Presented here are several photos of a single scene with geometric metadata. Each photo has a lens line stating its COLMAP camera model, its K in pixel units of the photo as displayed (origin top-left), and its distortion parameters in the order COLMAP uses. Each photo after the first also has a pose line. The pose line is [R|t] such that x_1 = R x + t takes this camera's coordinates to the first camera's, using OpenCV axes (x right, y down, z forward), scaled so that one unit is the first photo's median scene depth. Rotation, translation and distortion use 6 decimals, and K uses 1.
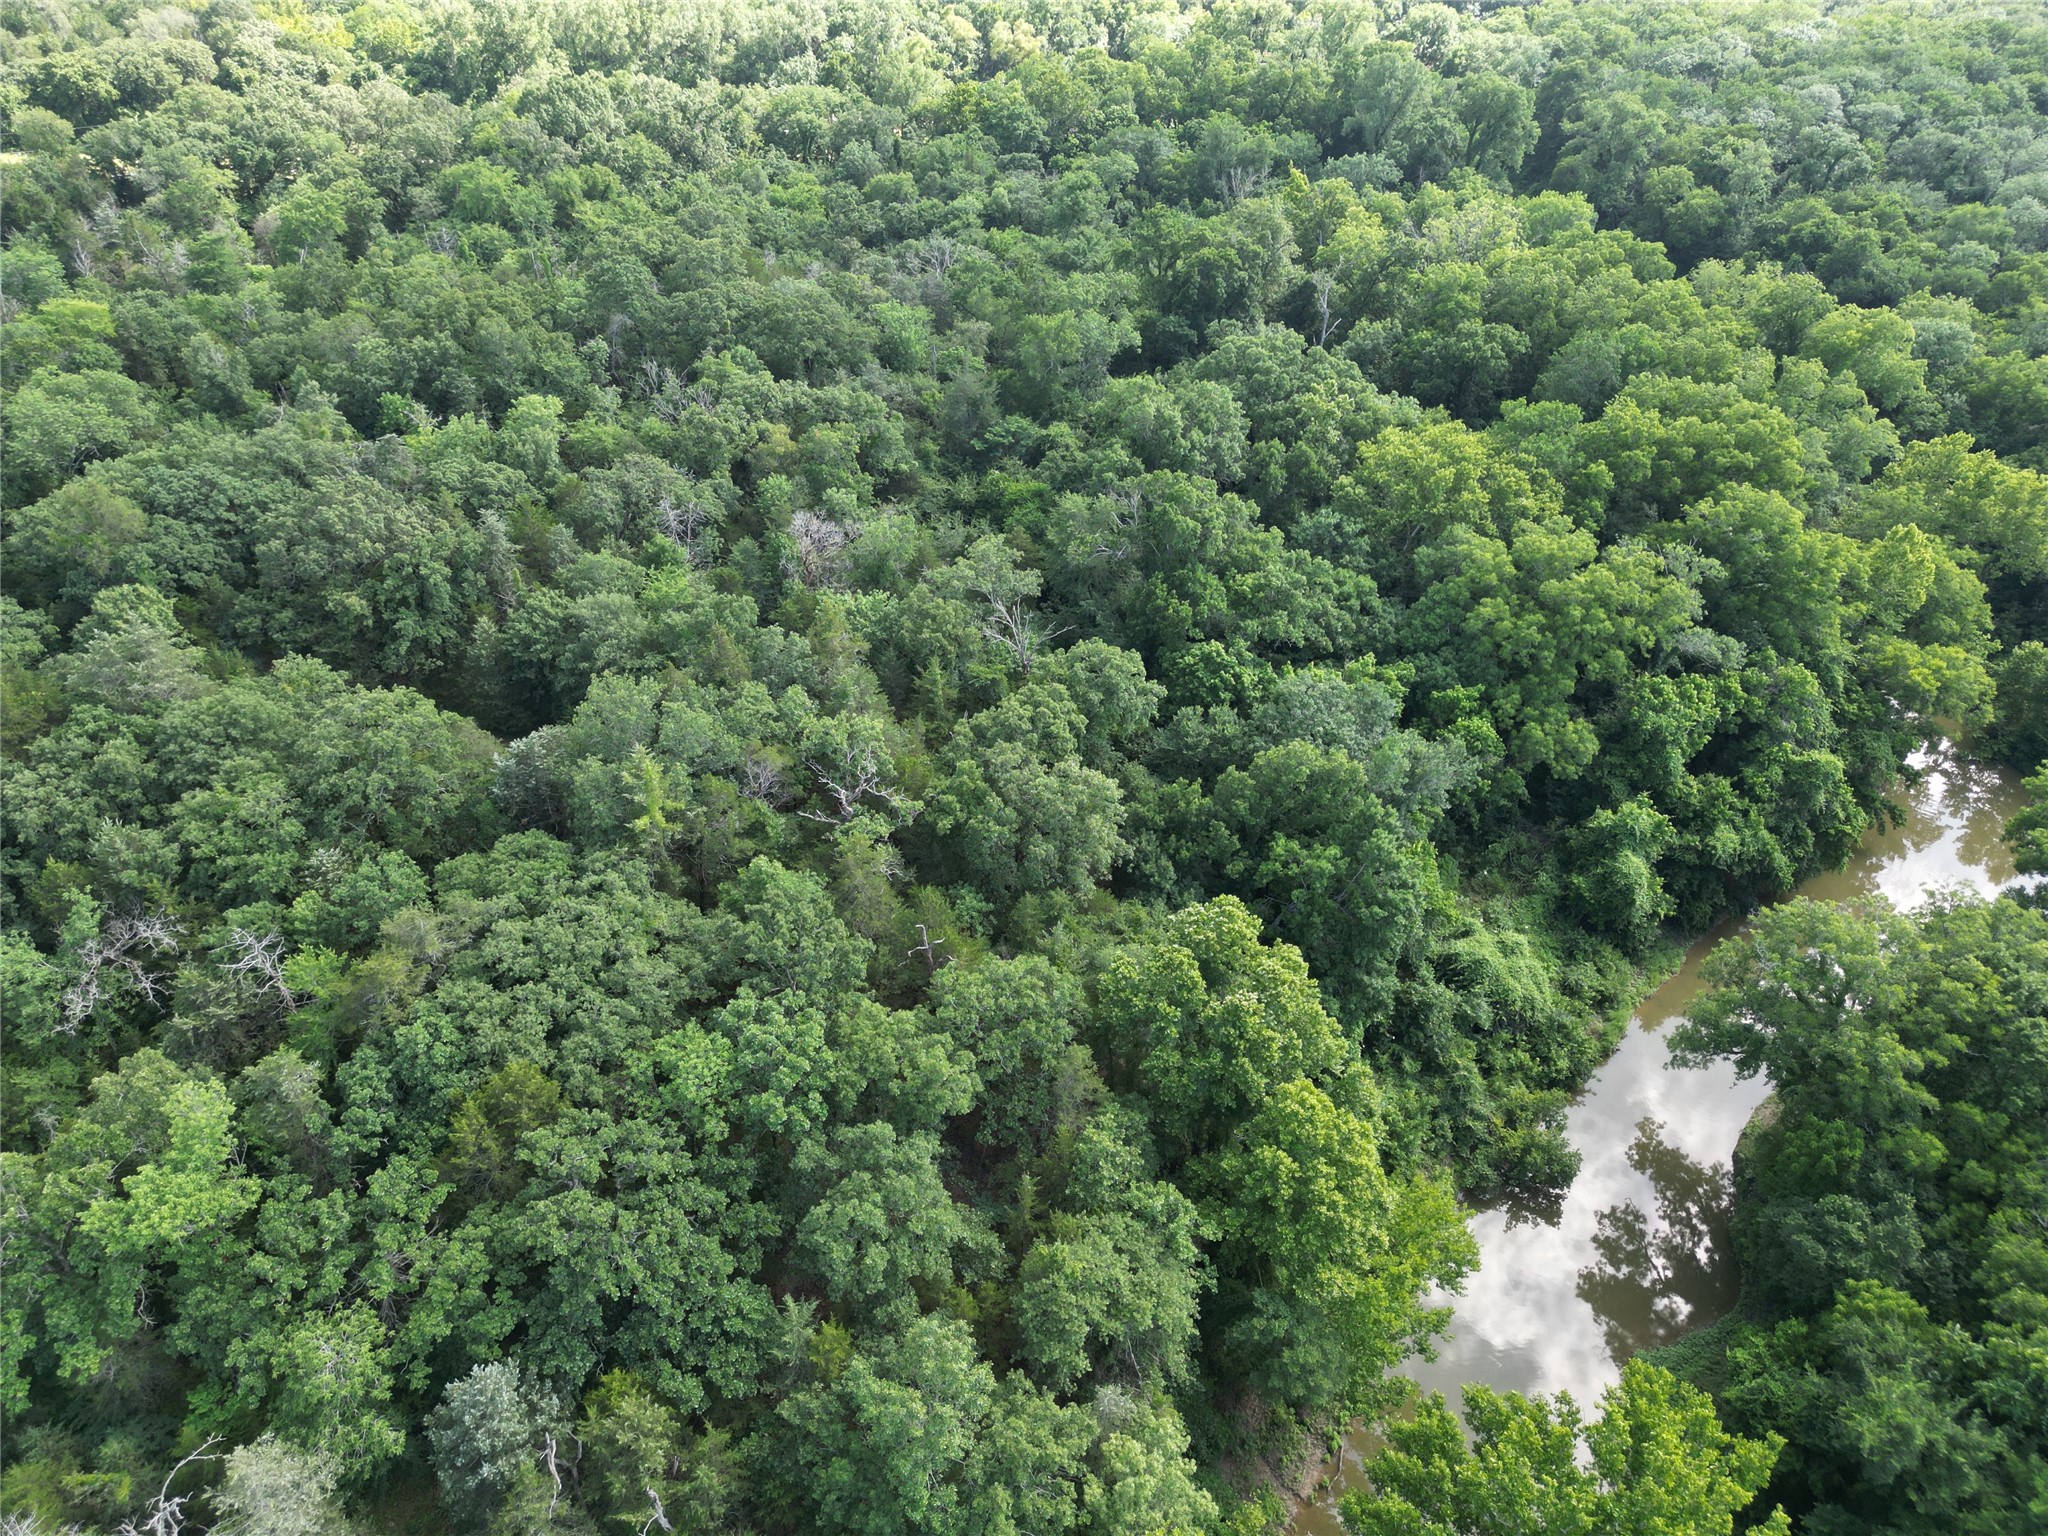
lens RADIAL K [[1437.1, 0, 1027.8], [0, 1437.1, 769.2], [0, 0, 1]] dist [0.046067, -0.029174]
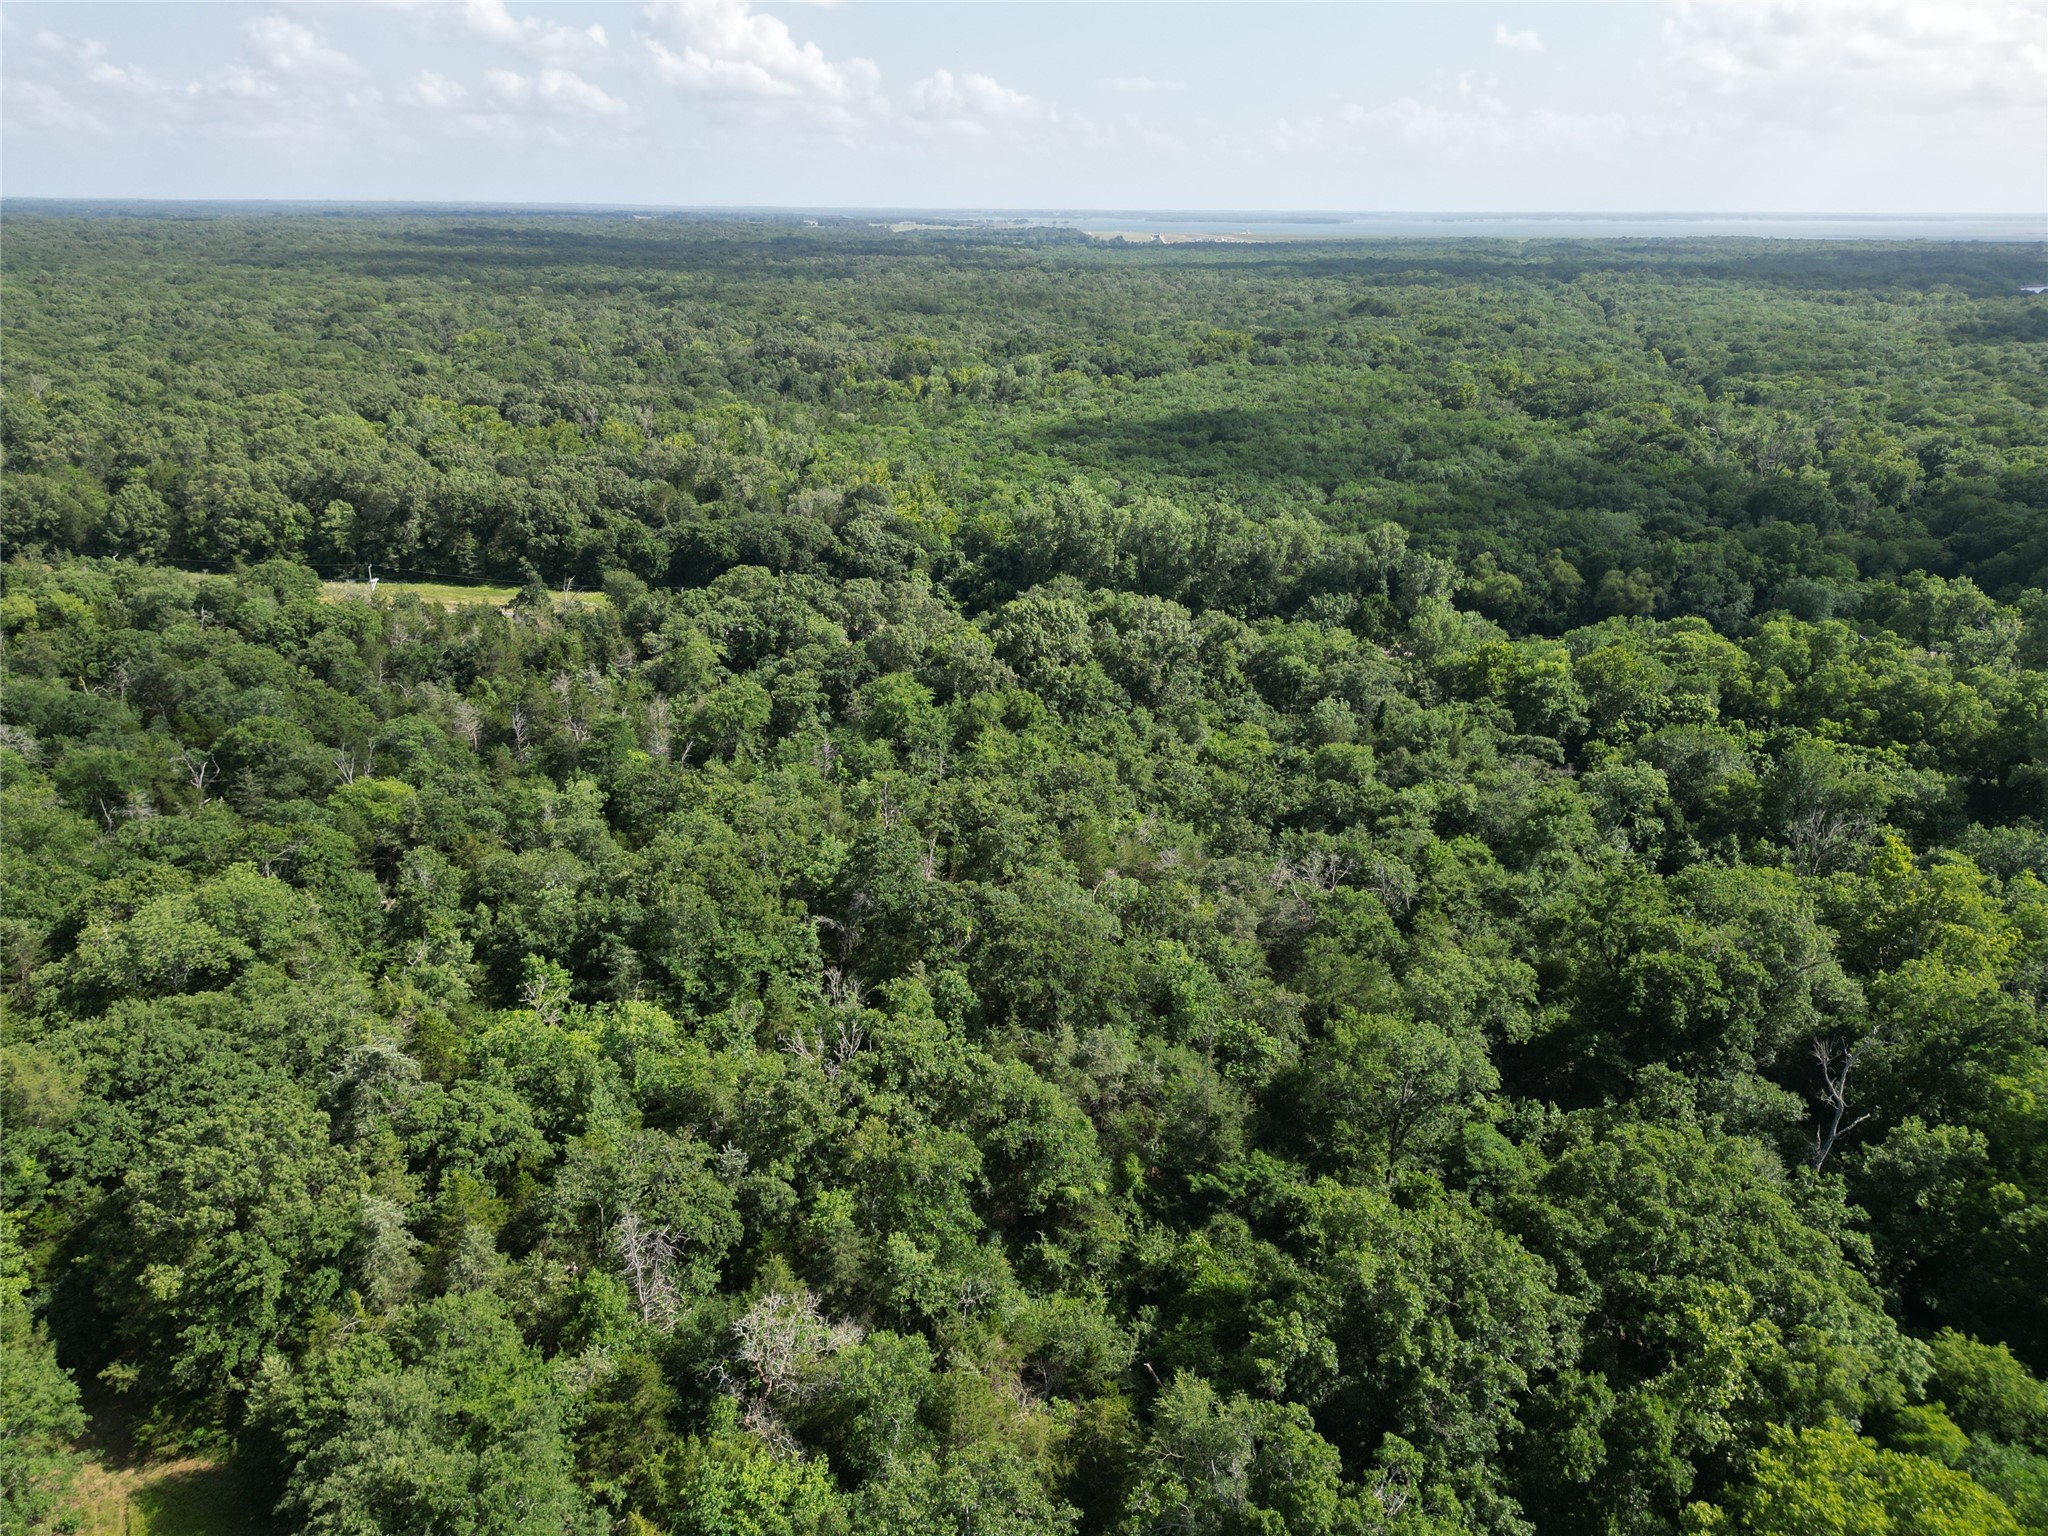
lens RADIAL K [[1437.1, 0, 1020.3], [0, 1437.1, 768.6], [0, 0, 1]] dist [0.046067, -0.029174]
pose [[0.883167, 0.170651, -0.436914, 0.104490], [-0.287011, 0.933348, -0.215608, -0.153923], [0.370999, 0.315817, 0.873281, 0.184311]]
